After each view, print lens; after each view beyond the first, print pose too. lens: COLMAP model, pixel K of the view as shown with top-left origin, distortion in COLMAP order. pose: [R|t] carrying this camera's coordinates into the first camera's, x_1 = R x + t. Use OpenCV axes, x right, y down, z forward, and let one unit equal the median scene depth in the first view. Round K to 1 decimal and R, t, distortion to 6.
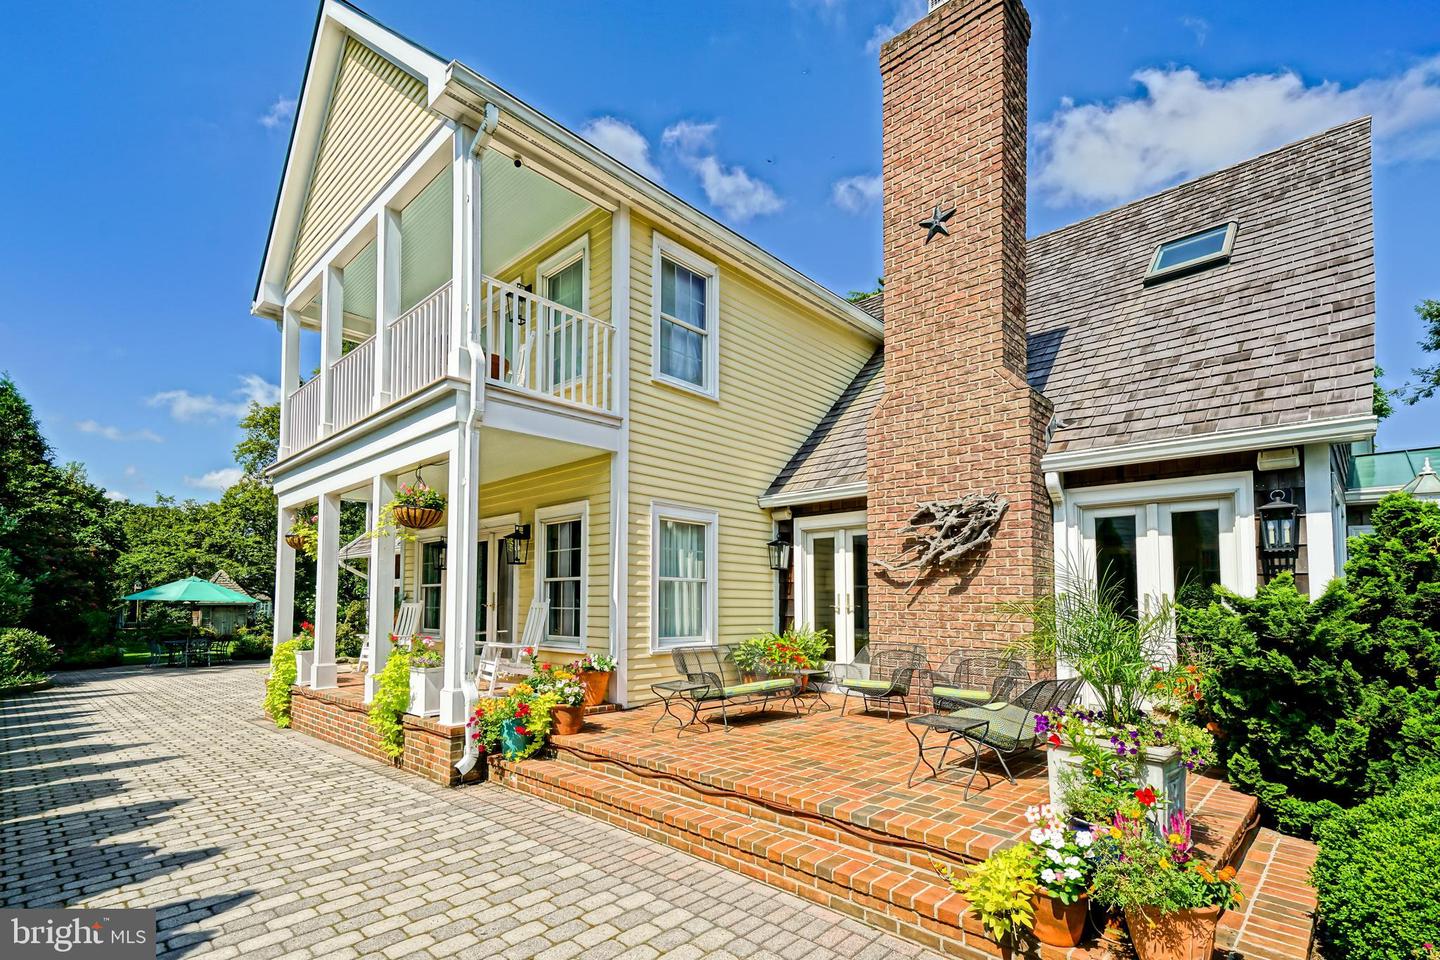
lens RADIAL K [[651.2, 0, 682.1], [0, 651.2, 573.9], [0, 0, 1]] dist [0.043185, -0.002748]
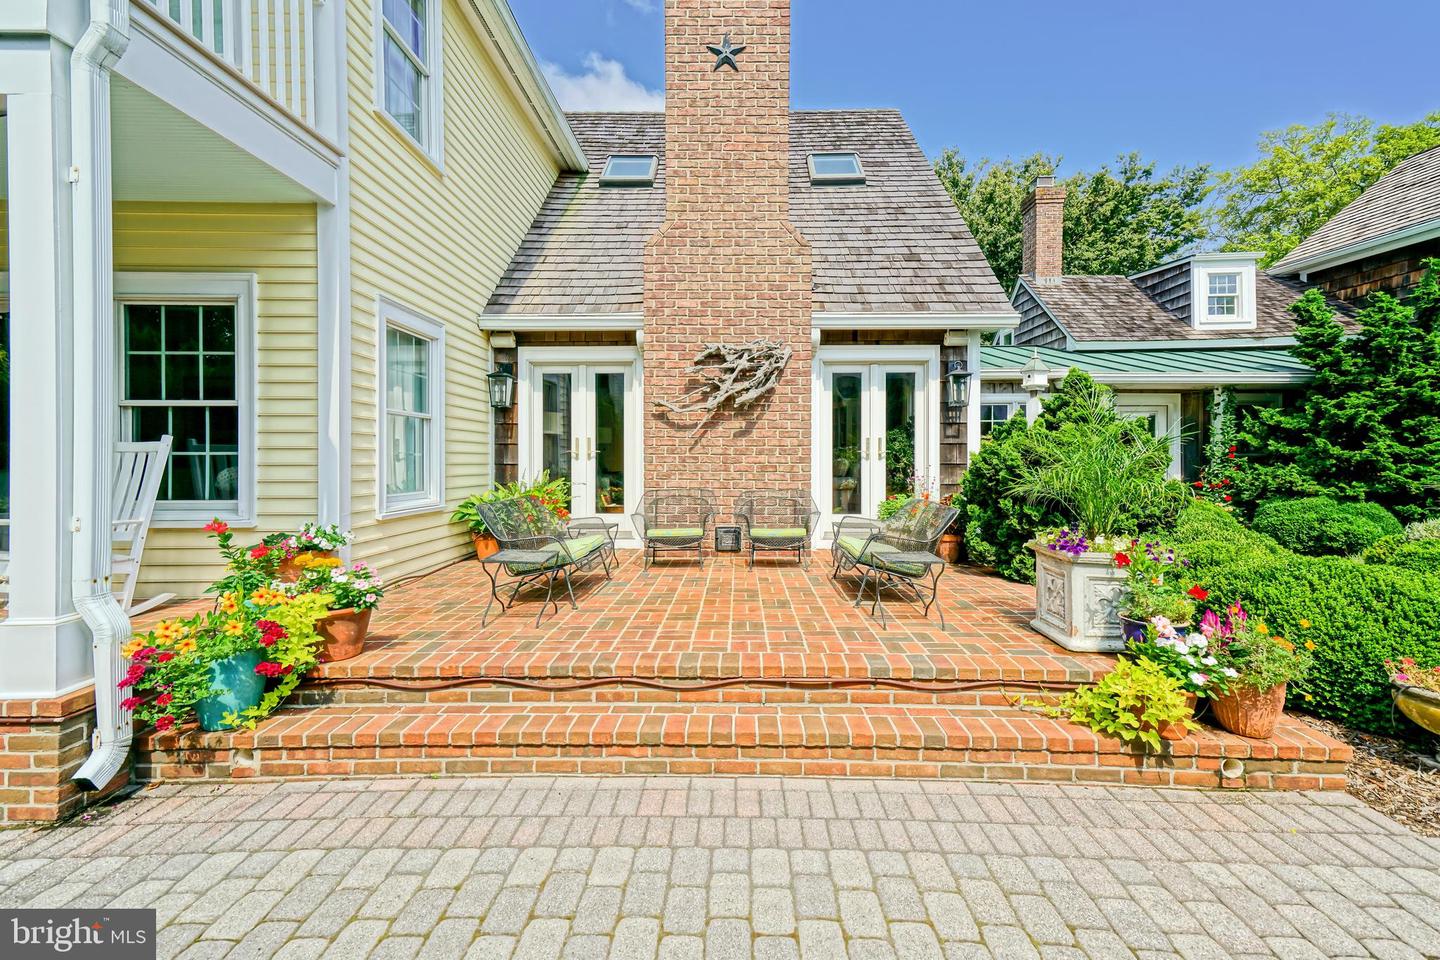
lens RADIAL K [[651.2, 0, 687.5], [0, 651.2, 457.8], [0, 0, 1]] dist [0.043185, -0.002748]
pose [[0.727037, -0.006268, 0.686570, -0.352763], [-0.025879, 0.998998, 0.036525, 0.029386], [-0.686111, -0.044323, 0.726146, 0.338588]]
